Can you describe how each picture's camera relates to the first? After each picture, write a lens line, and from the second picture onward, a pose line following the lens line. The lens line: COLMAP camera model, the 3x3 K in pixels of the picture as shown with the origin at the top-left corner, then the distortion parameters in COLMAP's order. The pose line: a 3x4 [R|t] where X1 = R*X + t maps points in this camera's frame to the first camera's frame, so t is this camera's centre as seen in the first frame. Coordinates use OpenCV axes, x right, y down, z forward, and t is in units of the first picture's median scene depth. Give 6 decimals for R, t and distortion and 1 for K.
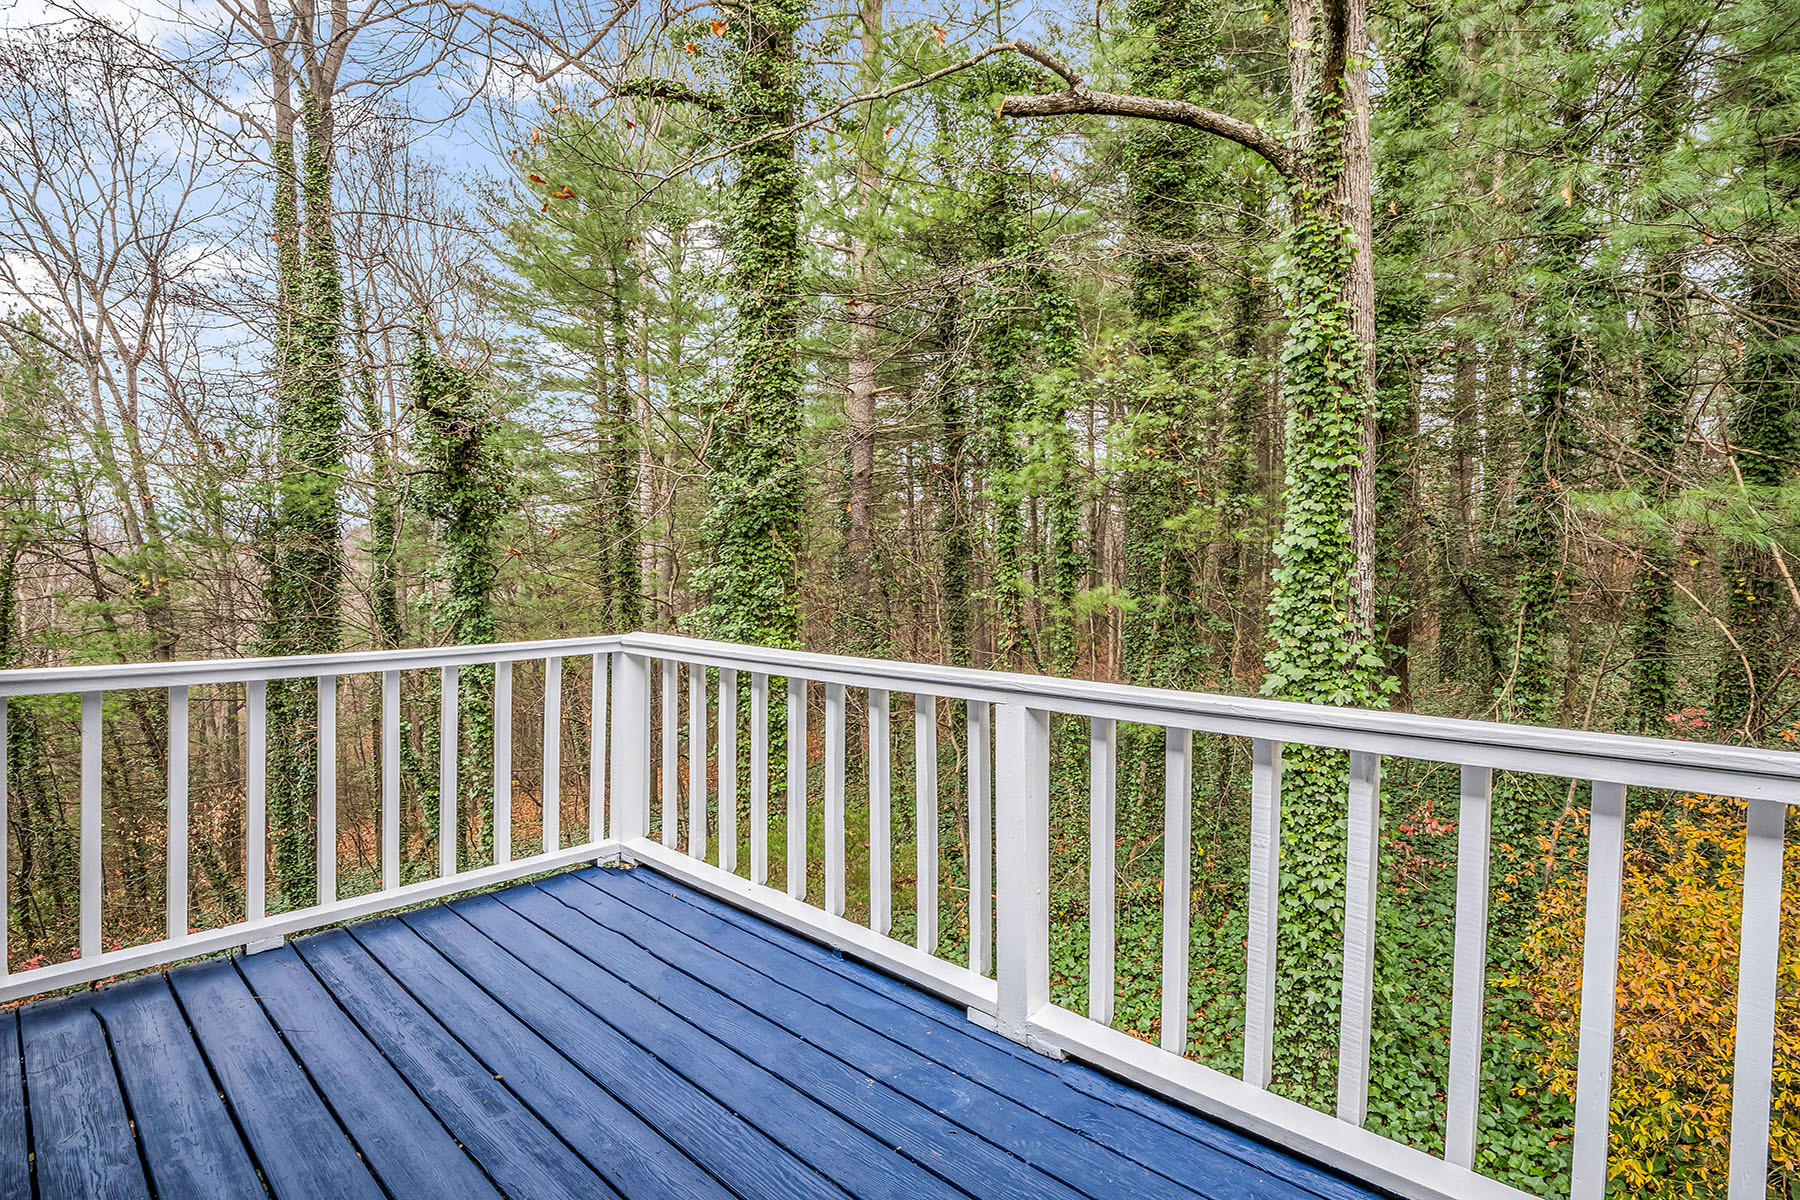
lens RADIAL K [[891.0, 0, 897.0], [0, 891.0, 583.2], [0, 0, 1]] dist [-0.002284, -0.009421]
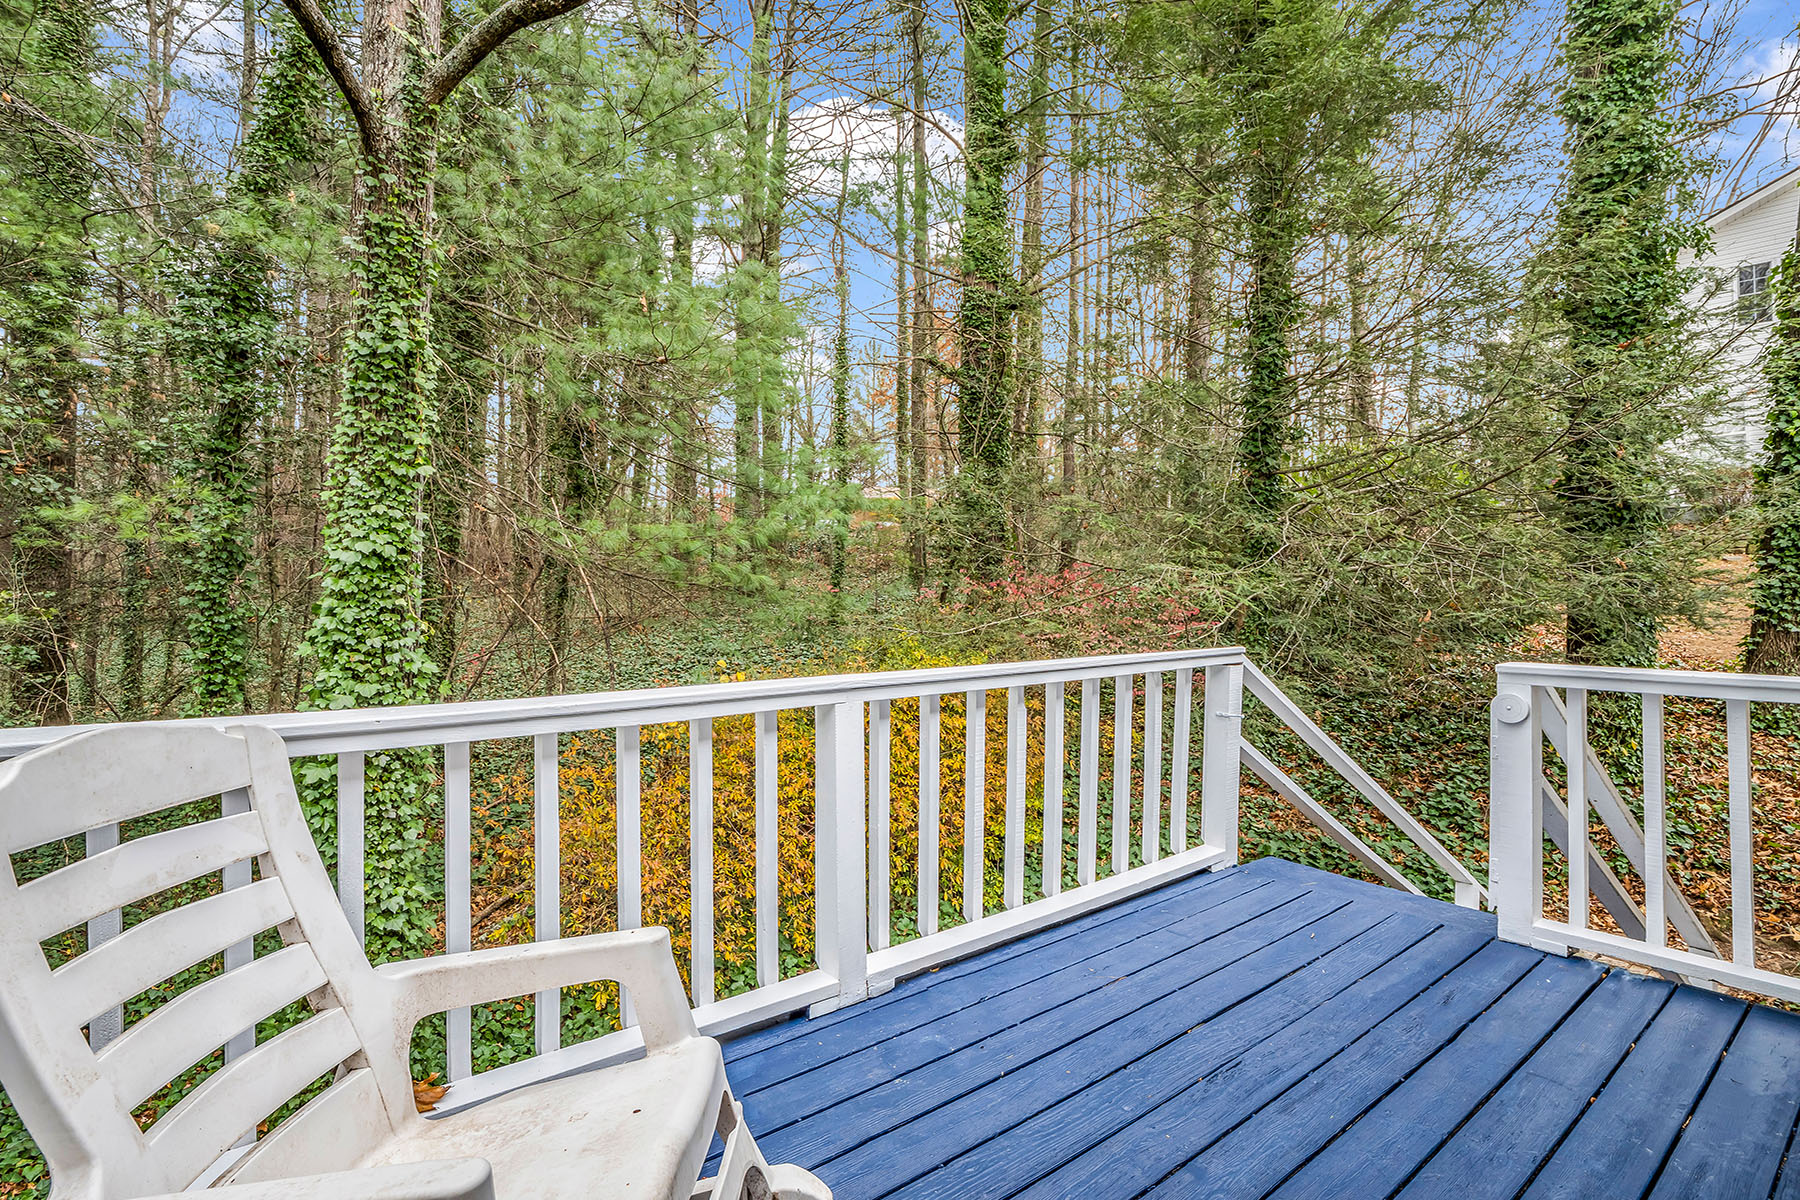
lens RADIAL K [[868.1, 0, 900.0], [0, 868.1, 600.0], [0, 0, 1]] dist [-0.000423, -0.008075]
pose [[0.125447, -0.007412, 0.992073, -0.399100], [-0.000397, 0.999972, 0.007521, 0.000589], [-0.992100, -0.001338, 0.125440, 0.345092]]
